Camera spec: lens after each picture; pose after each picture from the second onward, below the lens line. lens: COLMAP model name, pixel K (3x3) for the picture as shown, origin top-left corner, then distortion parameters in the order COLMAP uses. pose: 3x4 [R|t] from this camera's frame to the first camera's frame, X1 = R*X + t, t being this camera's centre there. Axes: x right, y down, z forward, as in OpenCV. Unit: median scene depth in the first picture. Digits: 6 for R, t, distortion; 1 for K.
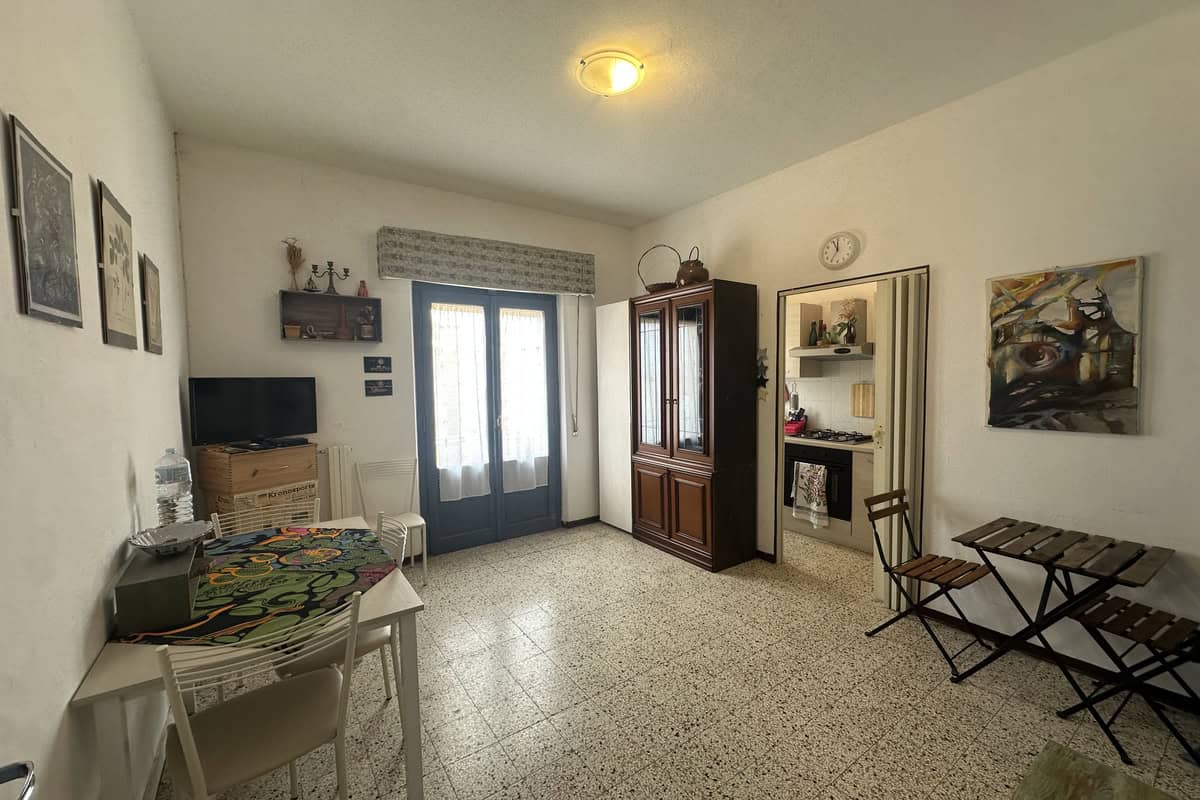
lens RADIAL K [[482.1, 0, 601.1], [0, 482.1, 404.7], [0, 0, 1]] dist [-0.003690, 0.000948]
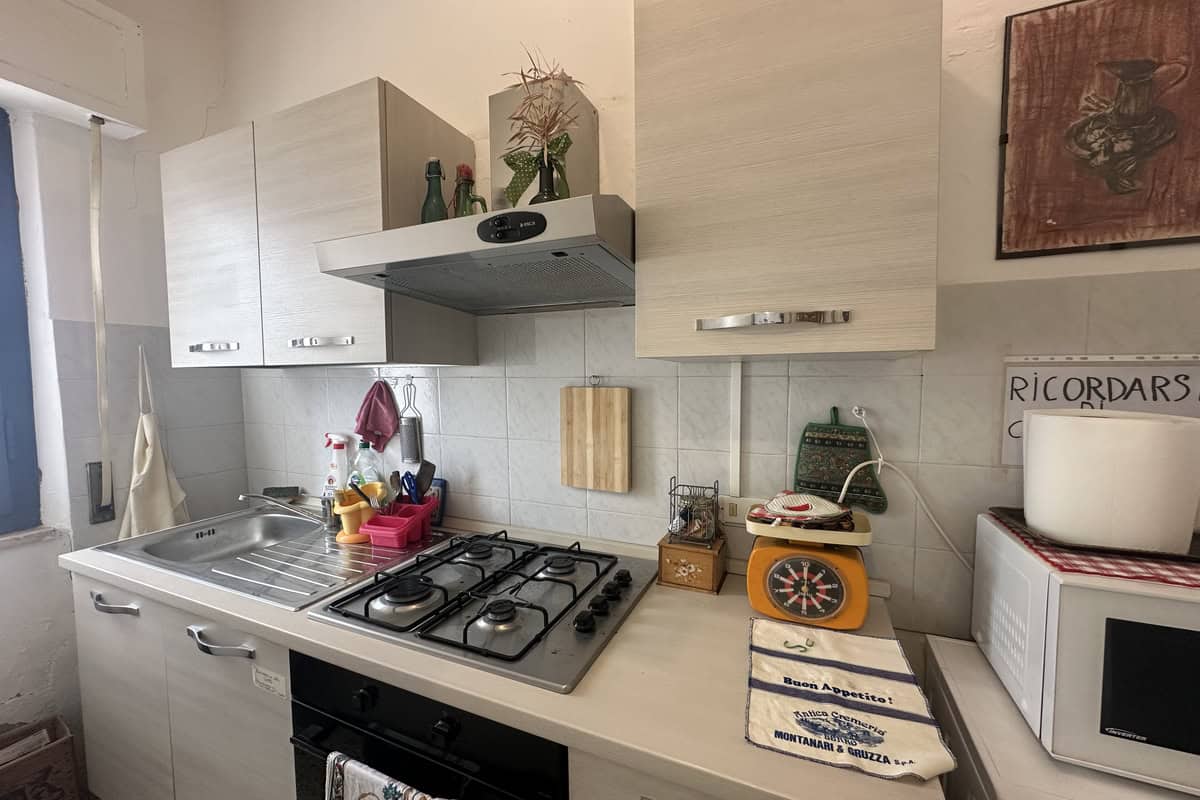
lens RADIAL K [[482.1, 0, 600.2], [0, 482.1, 404.7], [0, 0, 1]] dist [-0.003690, 0.000948]
pose [[0.855905, -0.029383, 0.516298, 0.379781], [0.024438, 0.999567, 0.016374, -0.035257], [-0.516555, -0.001397, 0.856253, 0.718640]]
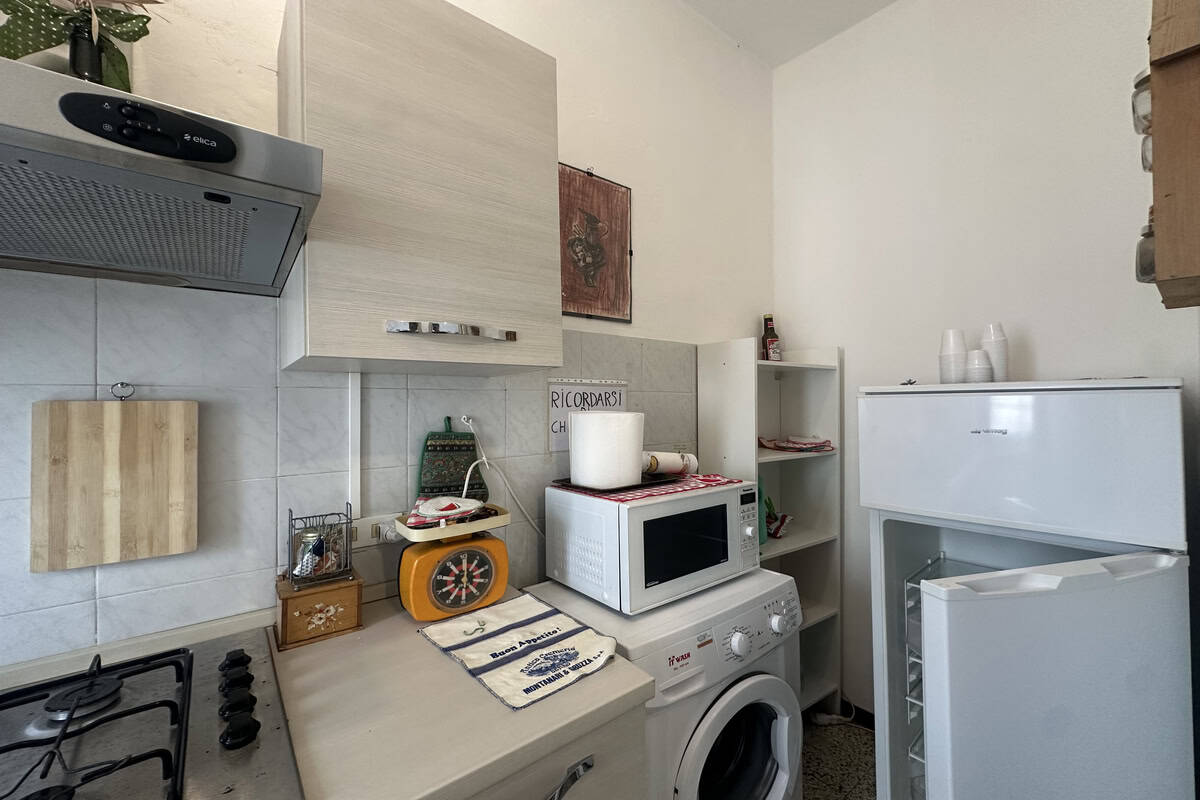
lens RADIAL K [[482.1, 0, 599.5], [0, 482.1, 396.7], [0, 0, 1]] dist [-0.003690, 0.000948]
pose [[-0.065637, 0.022511, 0.997590, 0.324699], [0.056619, 0.998219, -0.018800, -0.028241], [-0.996236, 0.055249, -0.066795, 0.801472]]
